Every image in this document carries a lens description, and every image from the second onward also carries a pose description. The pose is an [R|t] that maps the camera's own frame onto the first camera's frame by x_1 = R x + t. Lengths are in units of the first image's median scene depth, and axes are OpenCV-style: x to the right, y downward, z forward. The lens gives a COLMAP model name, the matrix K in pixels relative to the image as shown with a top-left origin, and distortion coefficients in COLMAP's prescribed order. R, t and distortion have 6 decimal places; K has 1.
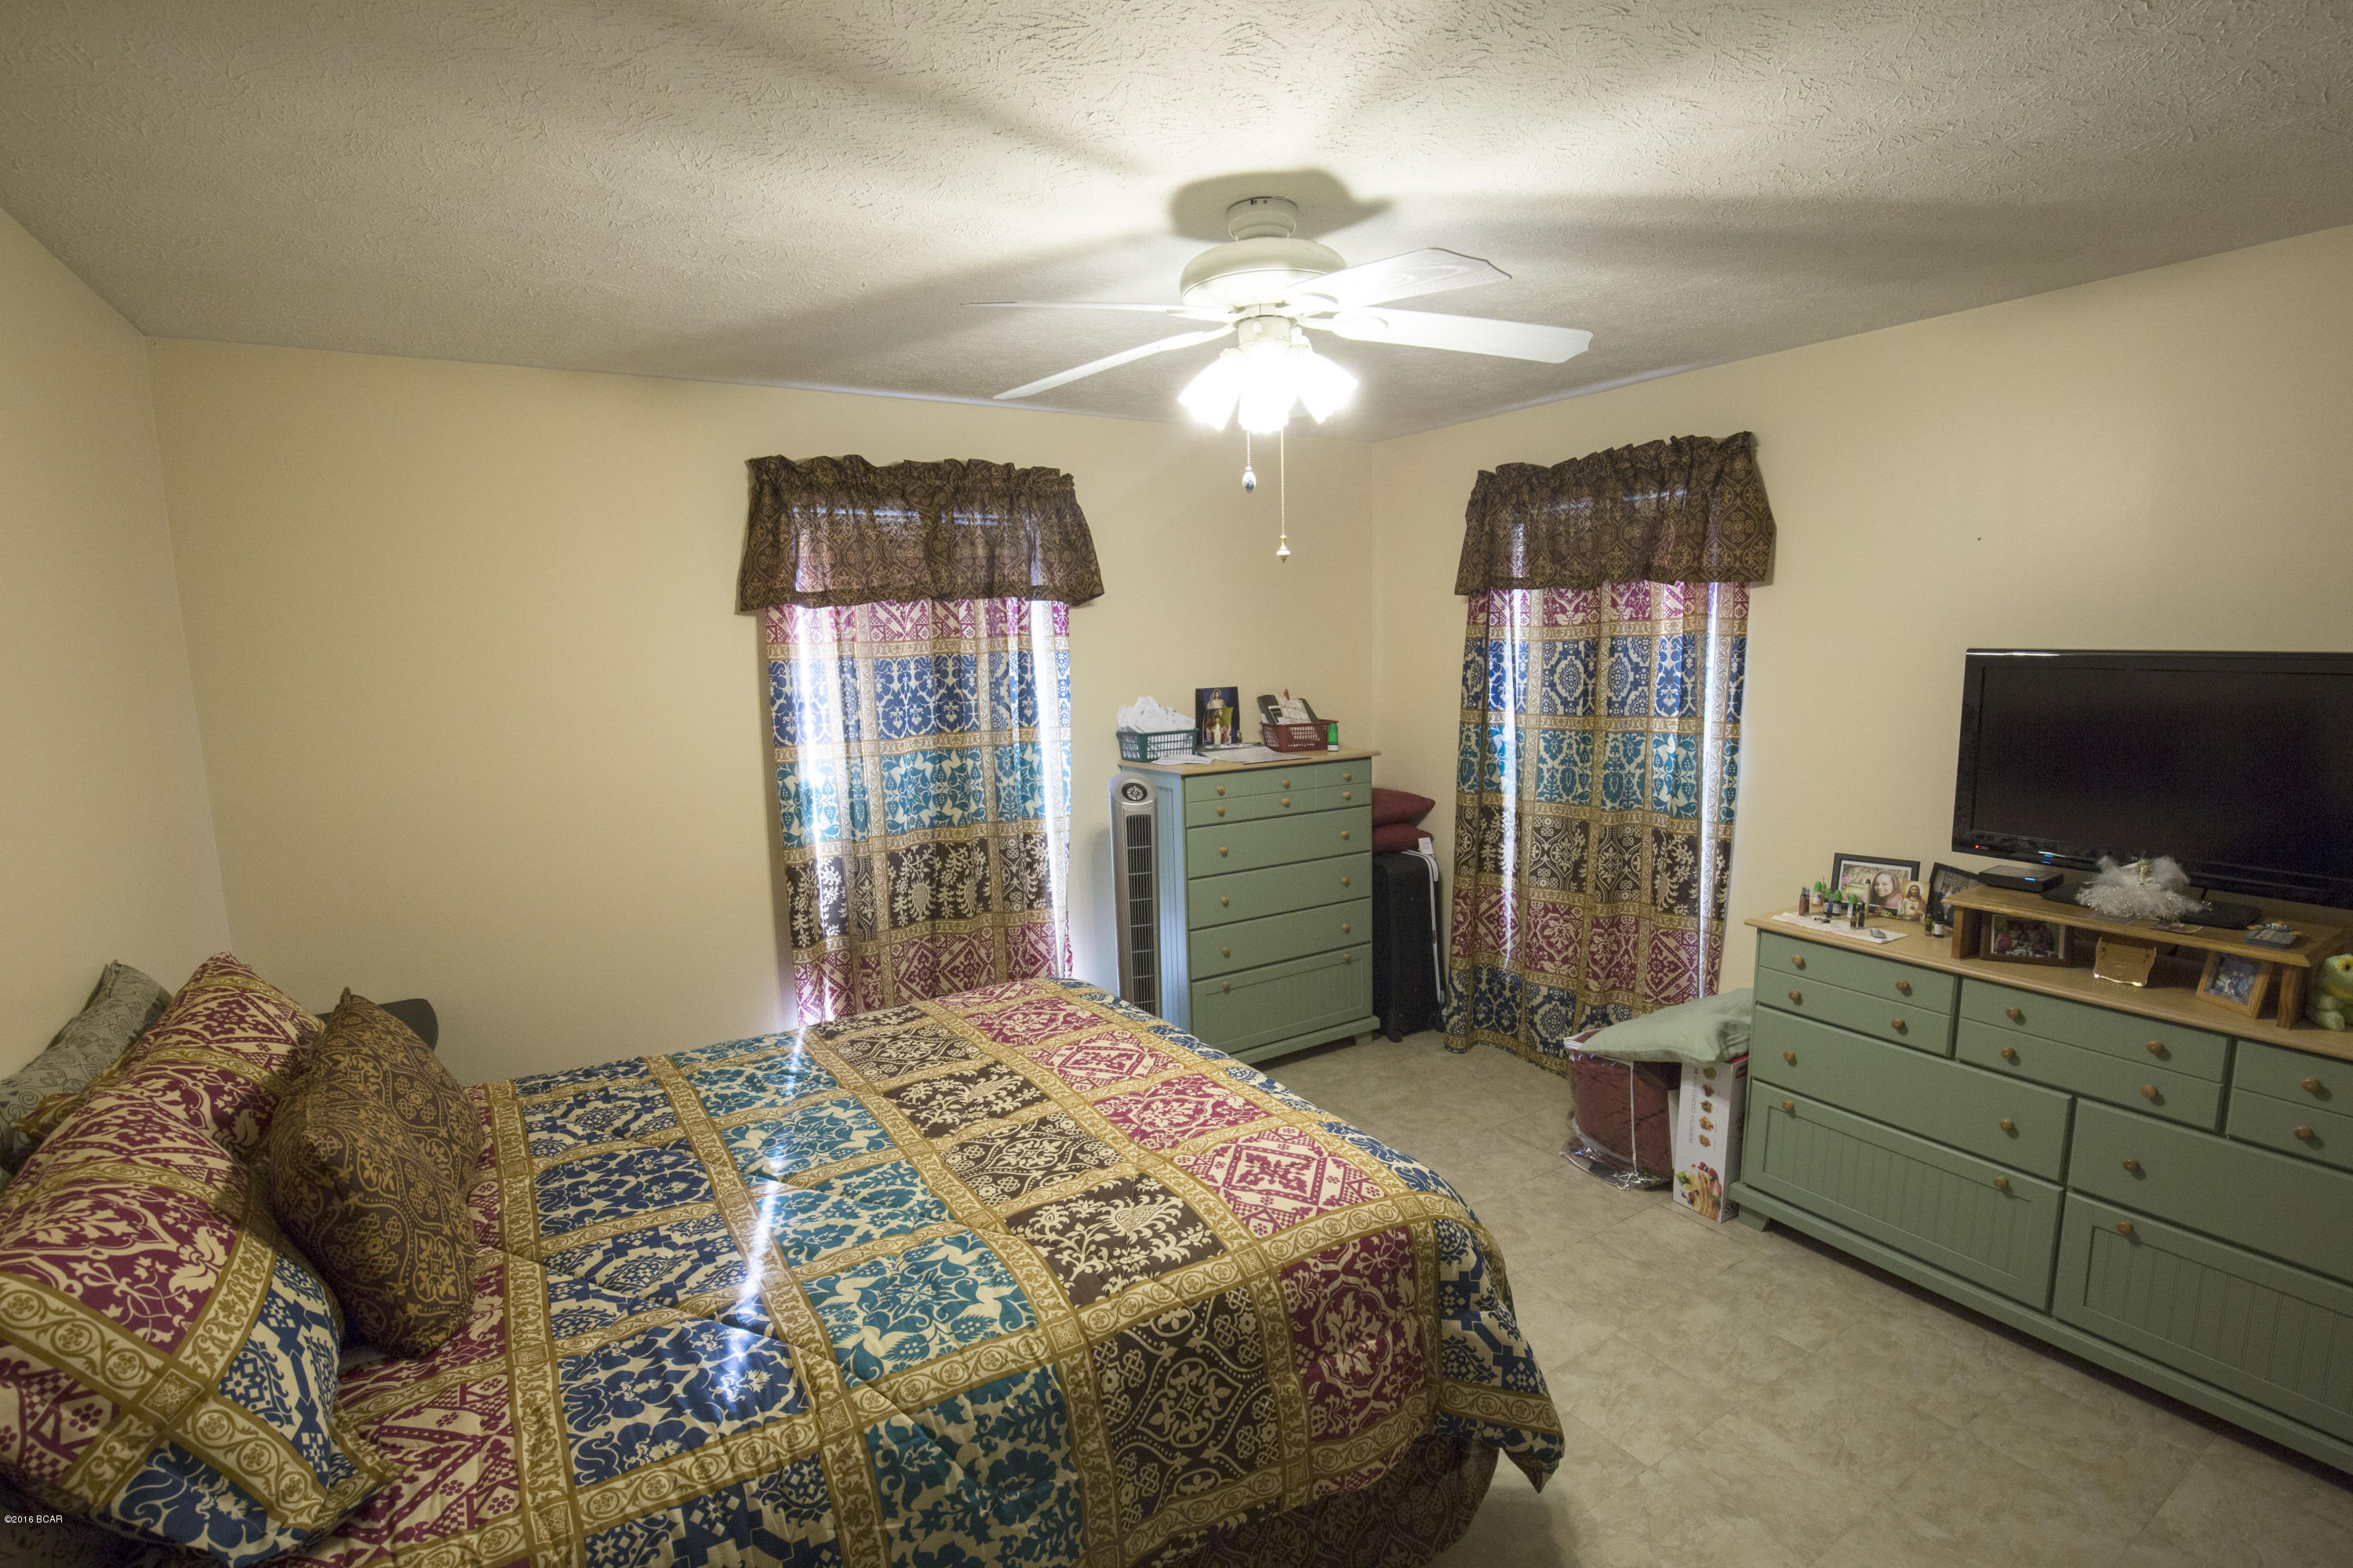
lens RADIAL K [[1089.0, 0, 1180.7], [0, 1089.0, 792.3], [0, 0, 1]] dist [-0.040169, 0.010631]
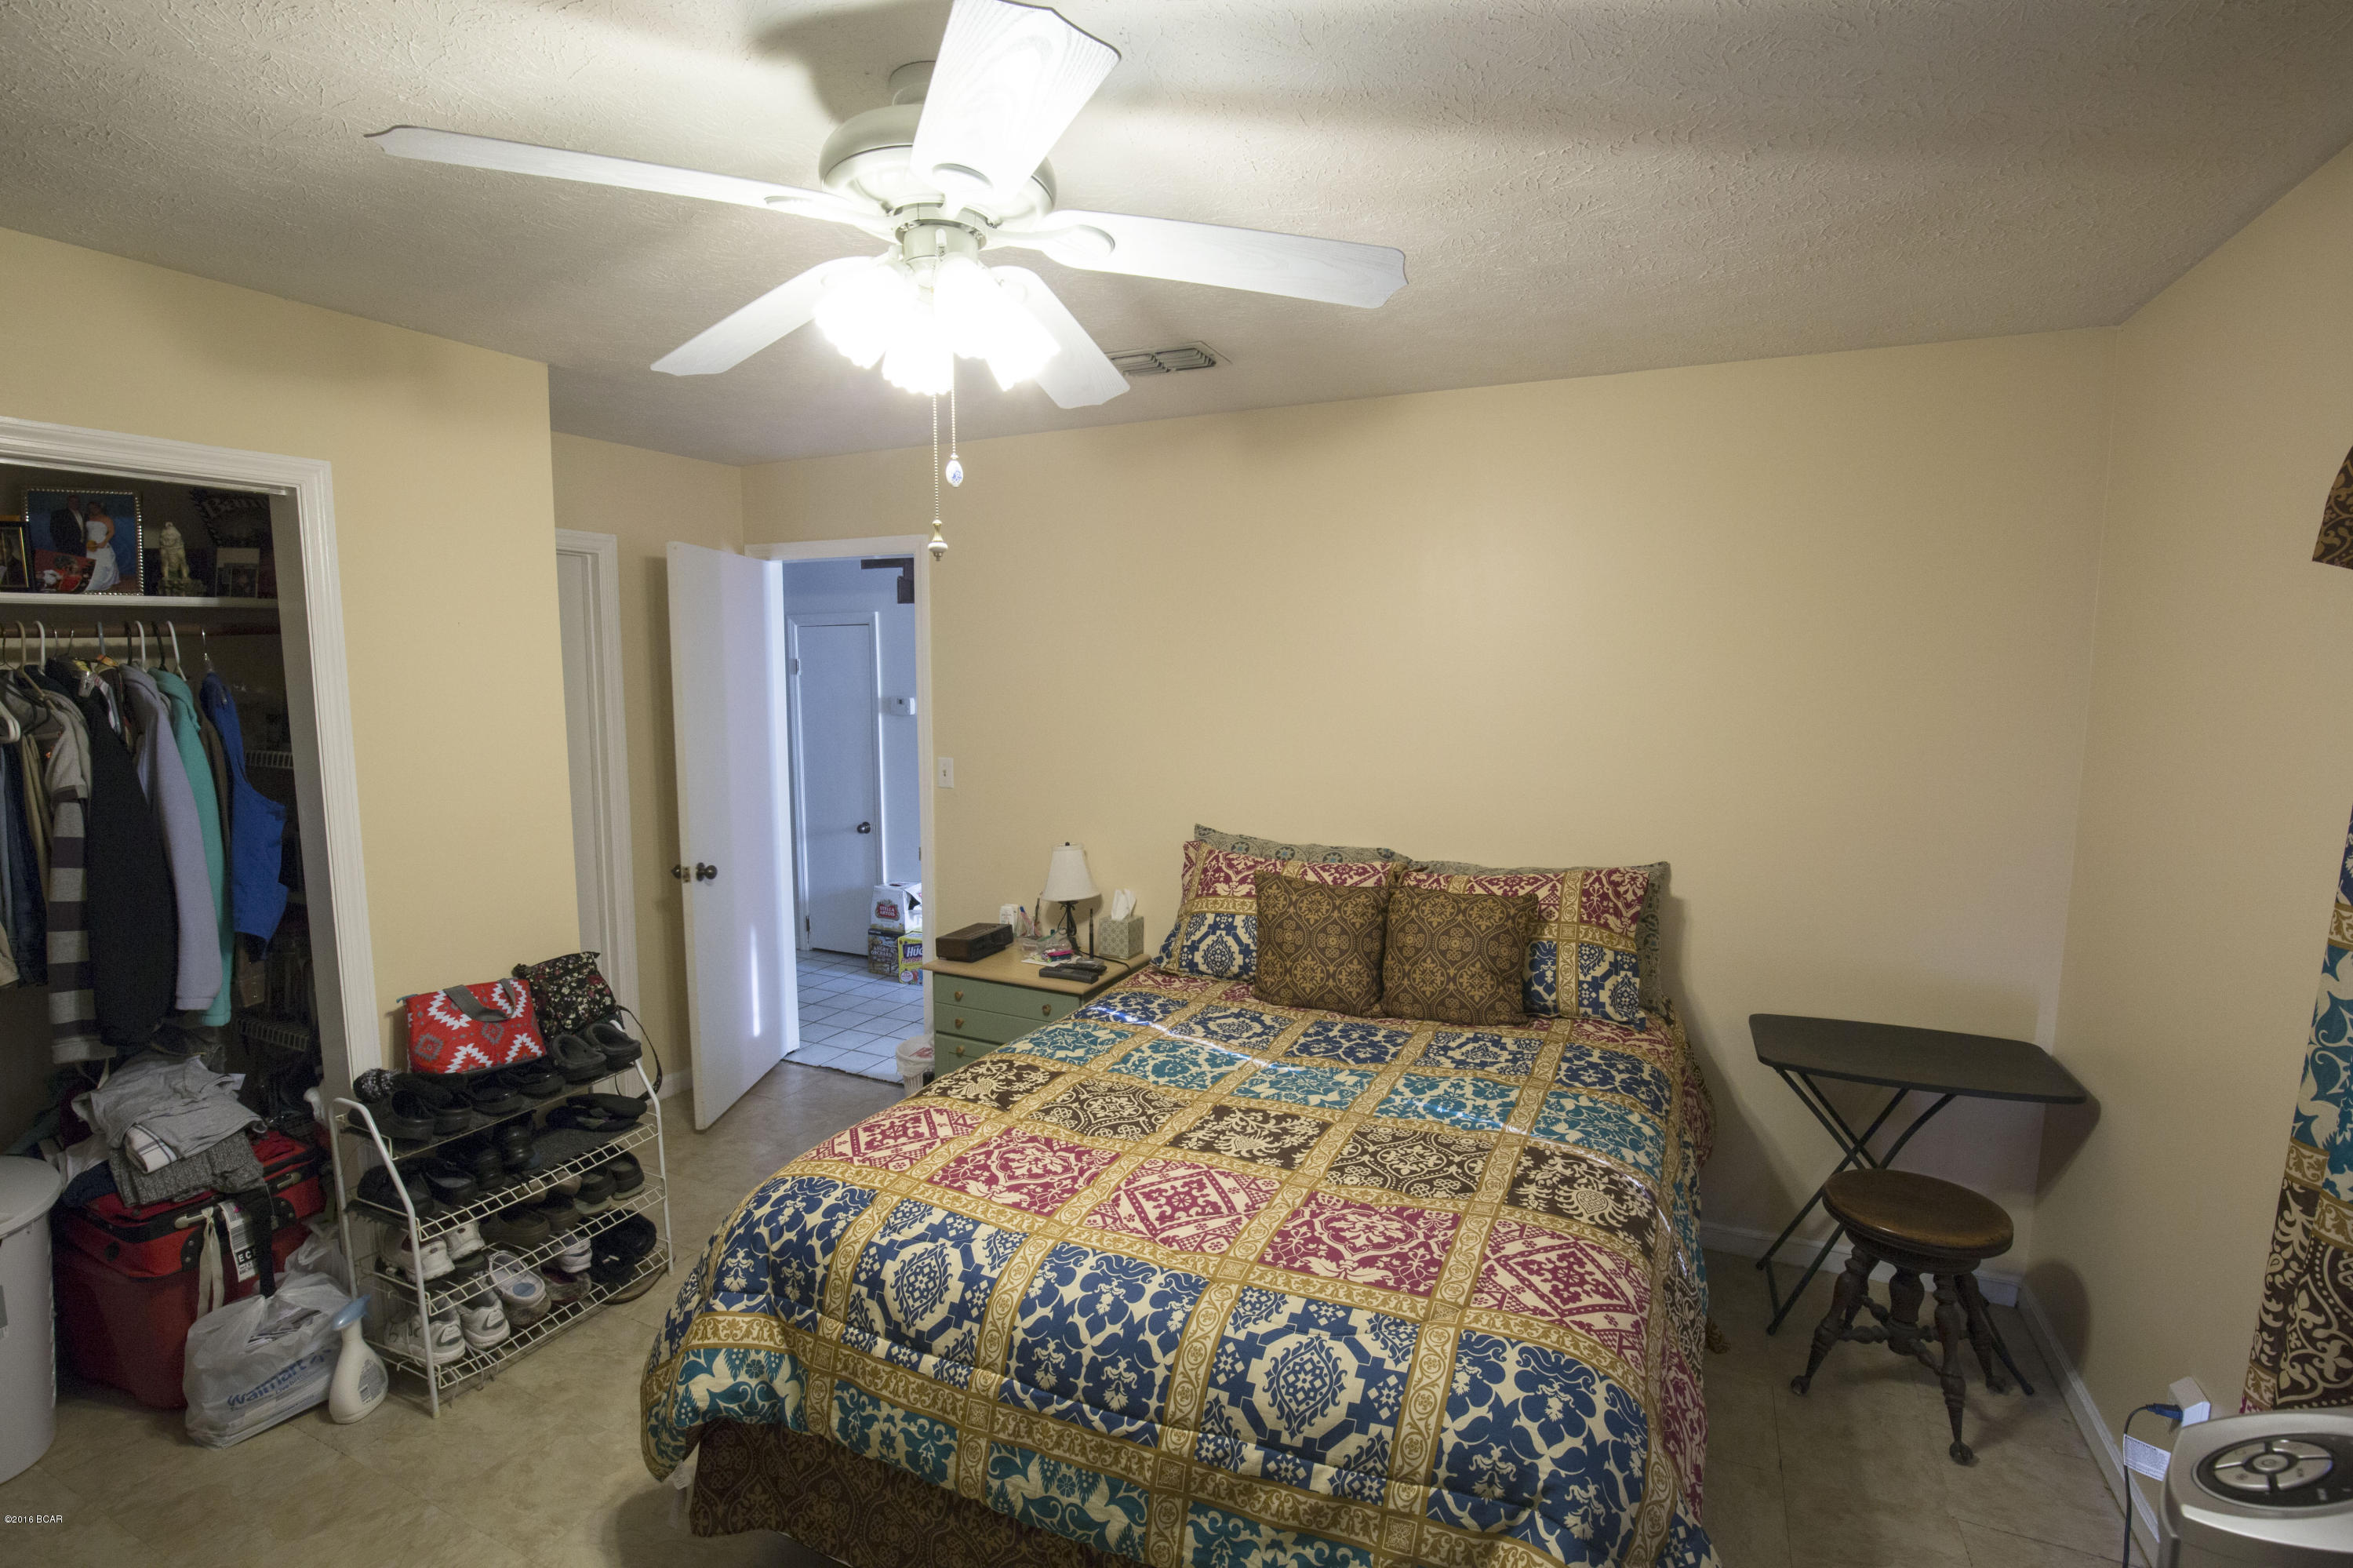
lens RADIAL K [[1089.0, 0, 1180.7], [0, 1089.0, 792.3], [0, 0, 1]] dist [-0.040169, 0.010631]
pose [[-0.839967, 0.081278, -0.536517, 0.374427], [-0.062246, 0.967760, 0.244060, -0.264723], [0.539056, 0.238398, -0.807827, 1.804564]]
